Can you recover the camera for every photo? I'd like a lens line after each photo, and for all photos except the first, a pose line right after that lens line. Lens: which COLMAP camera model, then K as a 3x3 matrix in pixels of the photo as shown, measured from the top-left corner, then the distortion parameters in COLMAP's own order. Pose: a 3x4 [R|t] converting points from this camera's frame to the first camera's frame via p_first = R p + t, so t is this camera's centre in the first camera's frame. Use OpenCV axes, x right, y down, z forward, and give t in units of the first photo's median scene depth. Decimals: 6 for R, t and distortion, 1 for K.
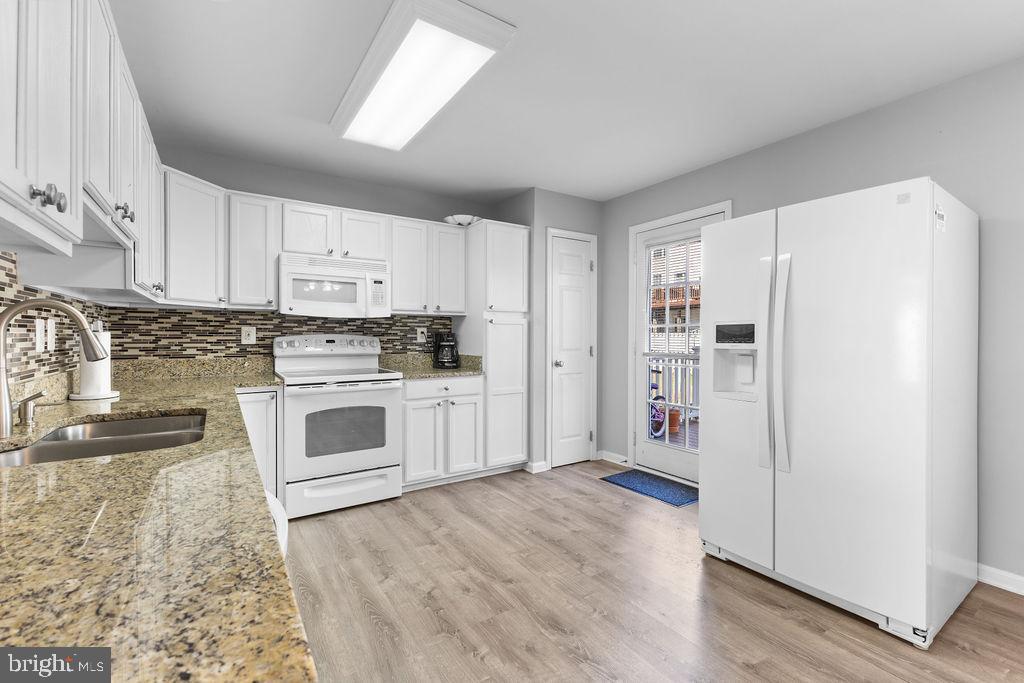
lens RADIAL K [[440.2, 0, 514.5], [0, 440.2, 336.9], [0, 0, 1]] dist [0.004026, -0.000134]
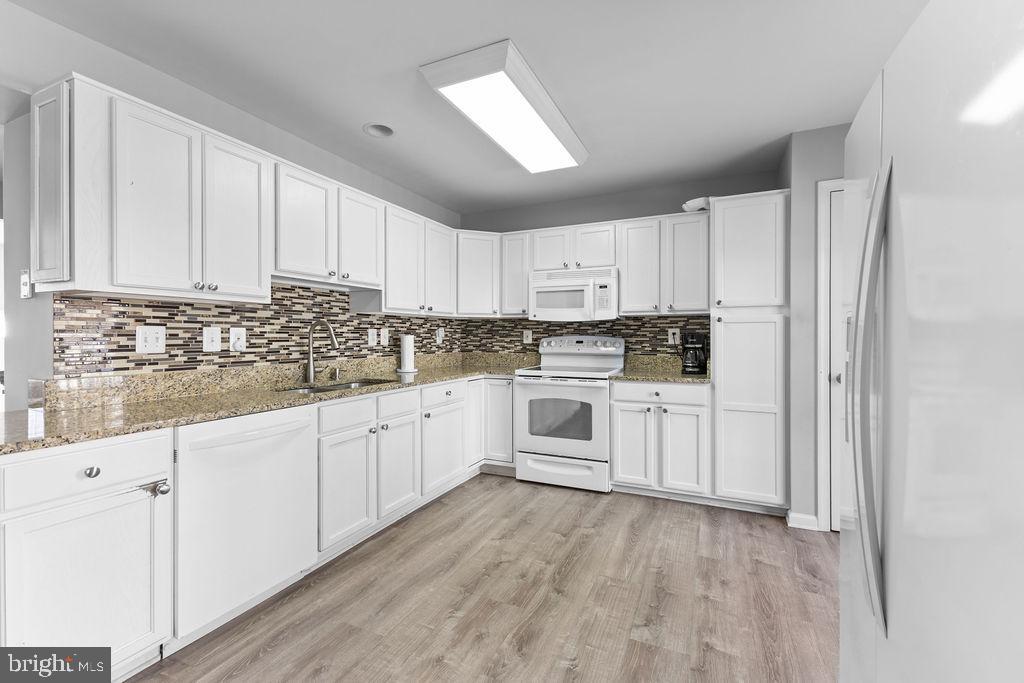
lens RADIAL K [[440.2, 0, 512.1], [0, 440.2, 334.4], [0, 0, 1]] dist [0.004026, -0.000134]
pose [[0.522275, -0.005169, -0.852761, 0.516977], [-0.001248, 0.999976, -0.006826, -0.001711], [0.852776, 0.004629, 0.522256, 0.274220]]
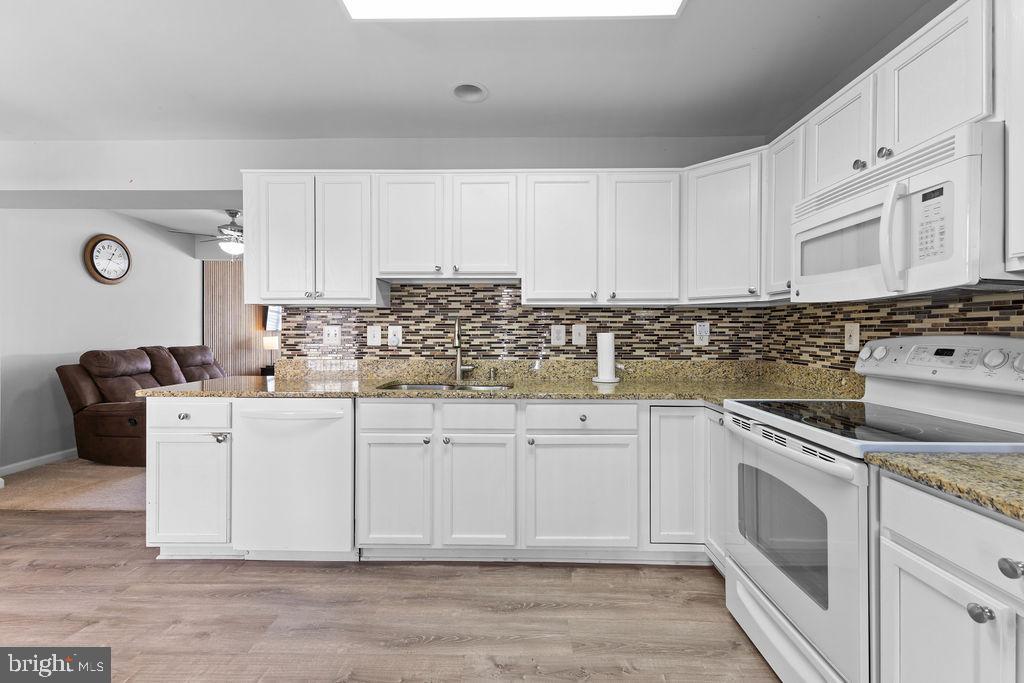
lens RADIAL K [[440.2, 0, 513.4], [0, 440.2, 332.5], [0, 0, 1]] dist [0.004026, -0.000134]
pose [[-0.572317, -0.002511, -0.820029, 0.206049], [-0.006805, 0.999975, 0.001688, -0.007908], [0.820004, 0.006546, -0.572320, 0.989325]]
